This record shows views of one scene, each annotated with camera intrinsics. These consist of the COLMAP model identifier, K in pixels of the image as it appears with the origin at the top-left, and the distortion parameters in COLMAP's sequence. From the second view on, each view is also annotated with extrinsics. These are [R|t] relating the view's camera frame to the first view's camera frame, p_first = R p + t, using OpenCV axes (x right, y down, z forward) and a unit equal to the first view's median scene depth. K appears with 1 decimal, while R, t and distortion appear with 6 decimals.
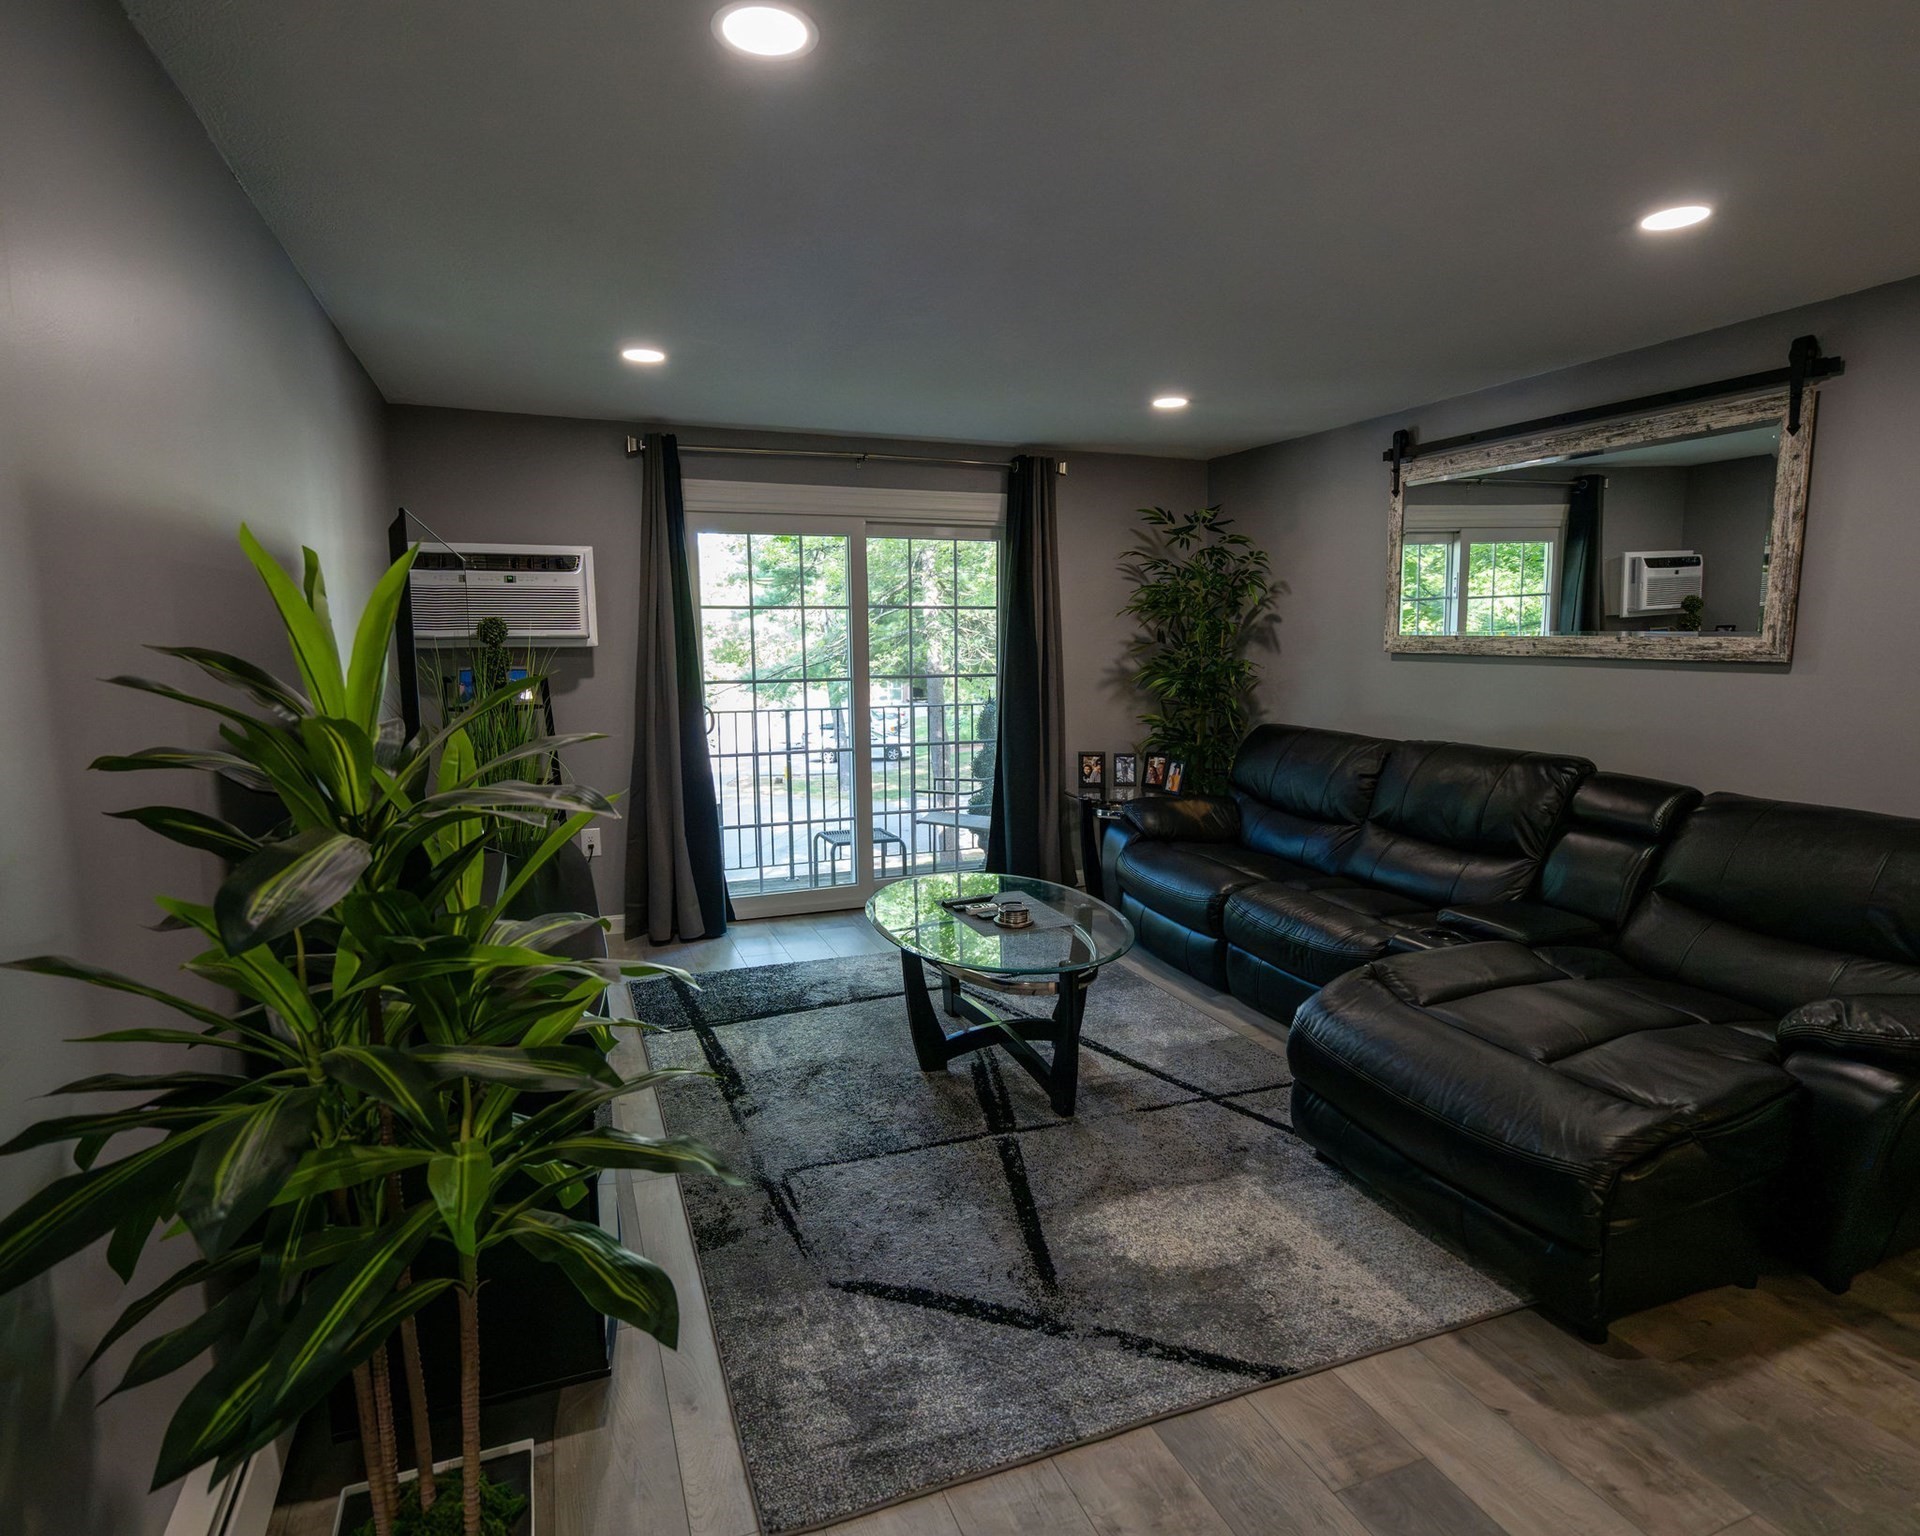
lens RADIAL K [[1041.9, 0, 960.0], [0, 1041.9, 768.0], [0, 0, 1]] dist [-0.001336, 0.000349]
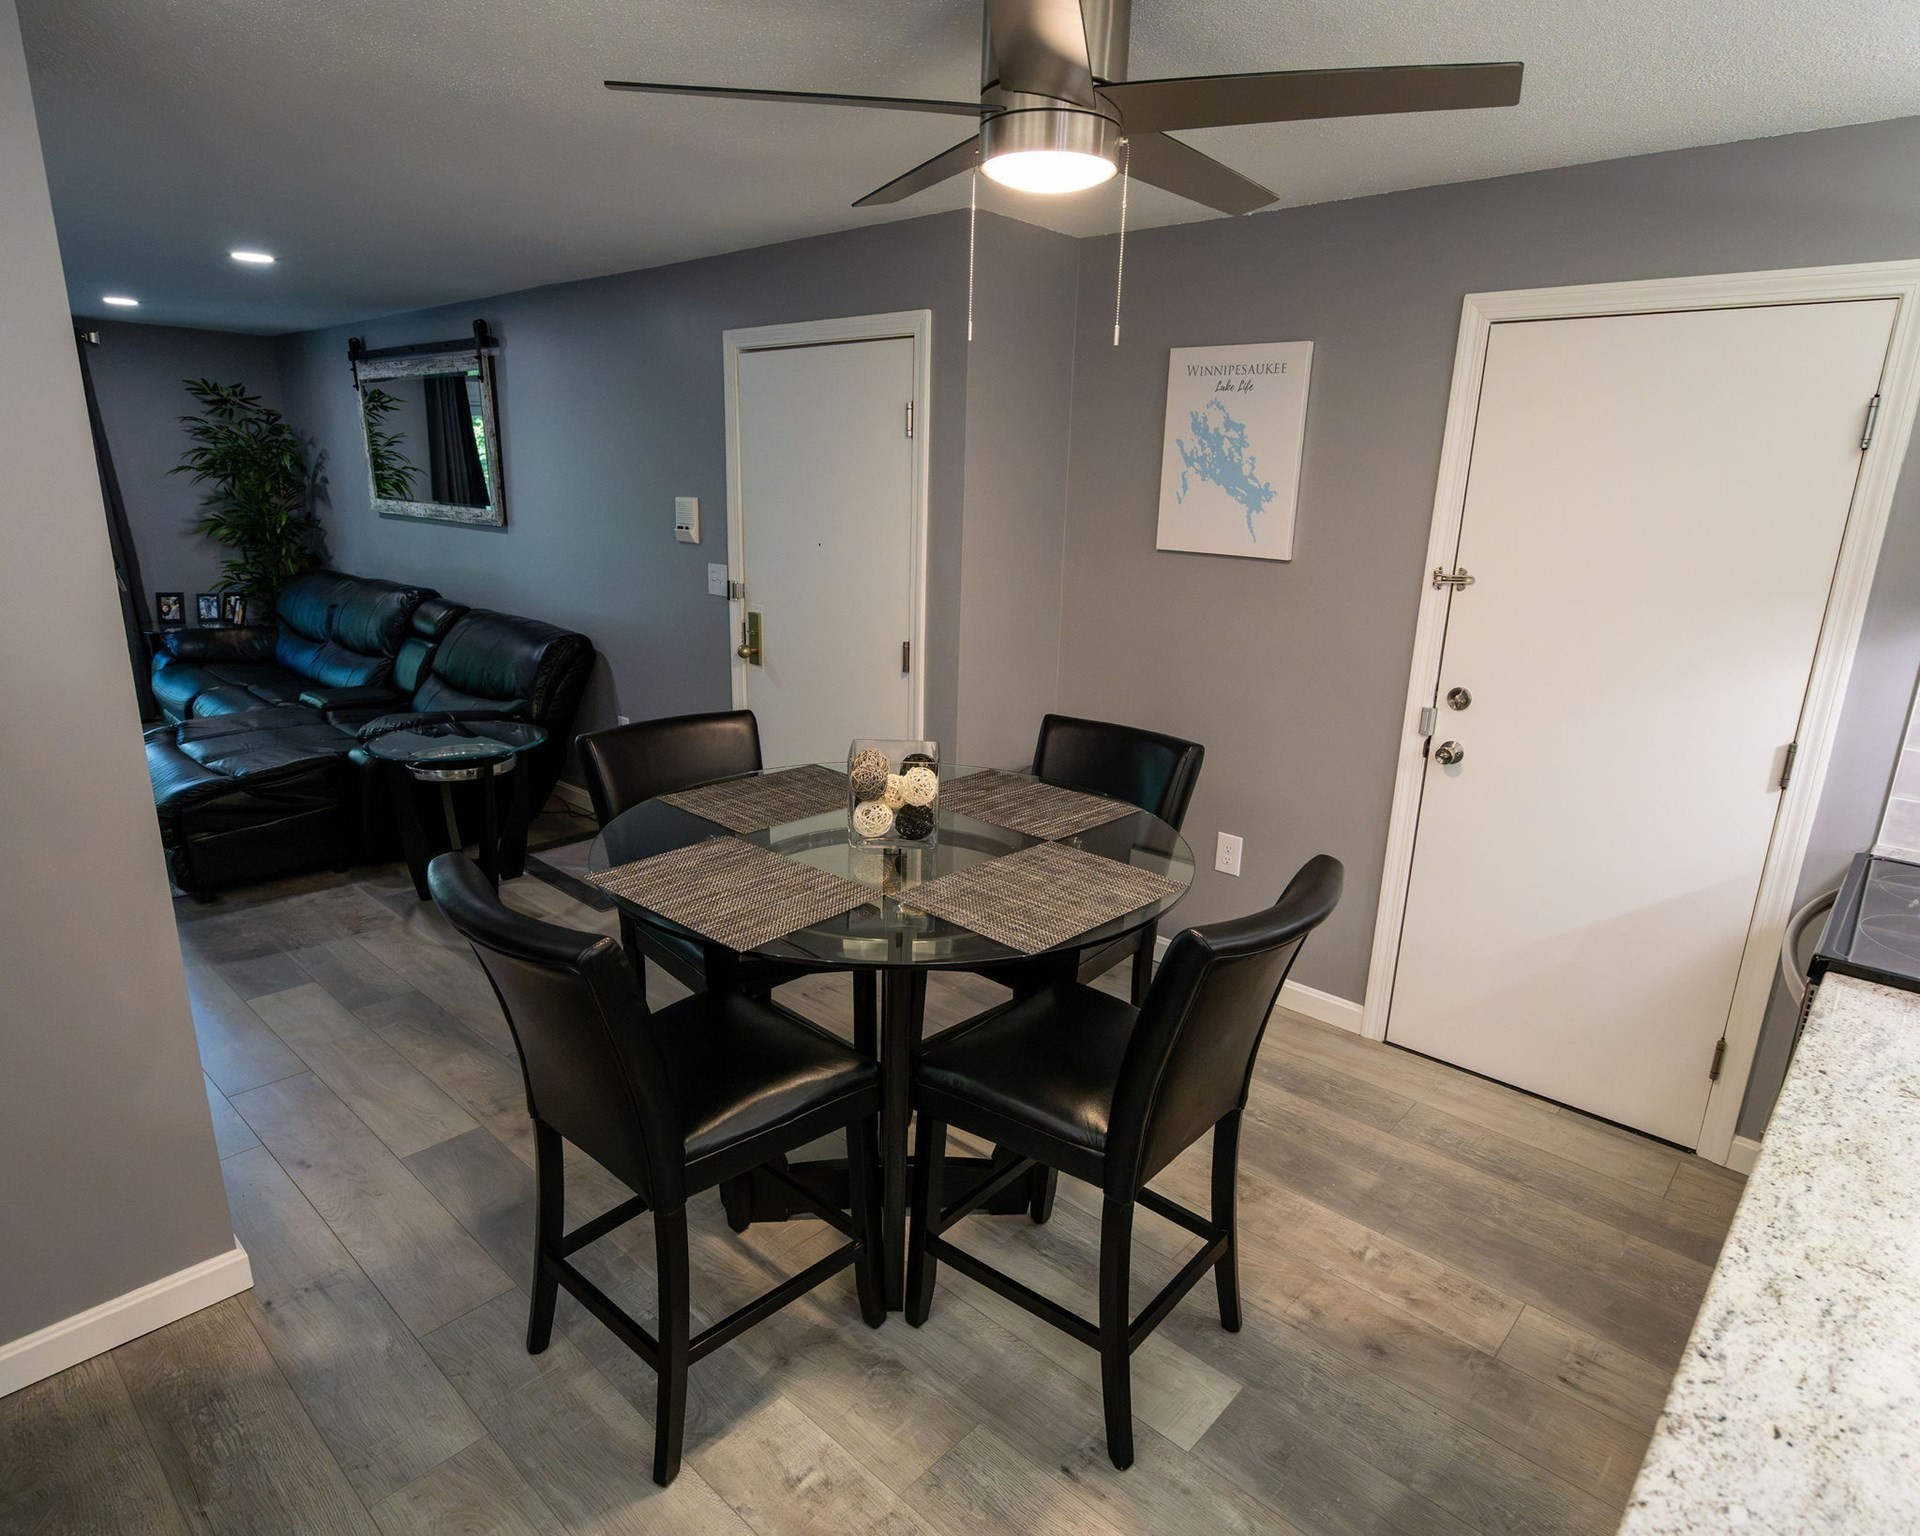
lens RADIAL K [[1094.8, 0, 960.0], [0, 1094.8, 768.0], [0, 0, 1]] dist [-0.004202, -0.001029]
pose [[0.899878, -0.082402, 0.428286, 0.455441], [0.022968, 0.989580, 0.142137, 0.030187], [-0.435536, -0.118069, 0.892394, -0.588086]]
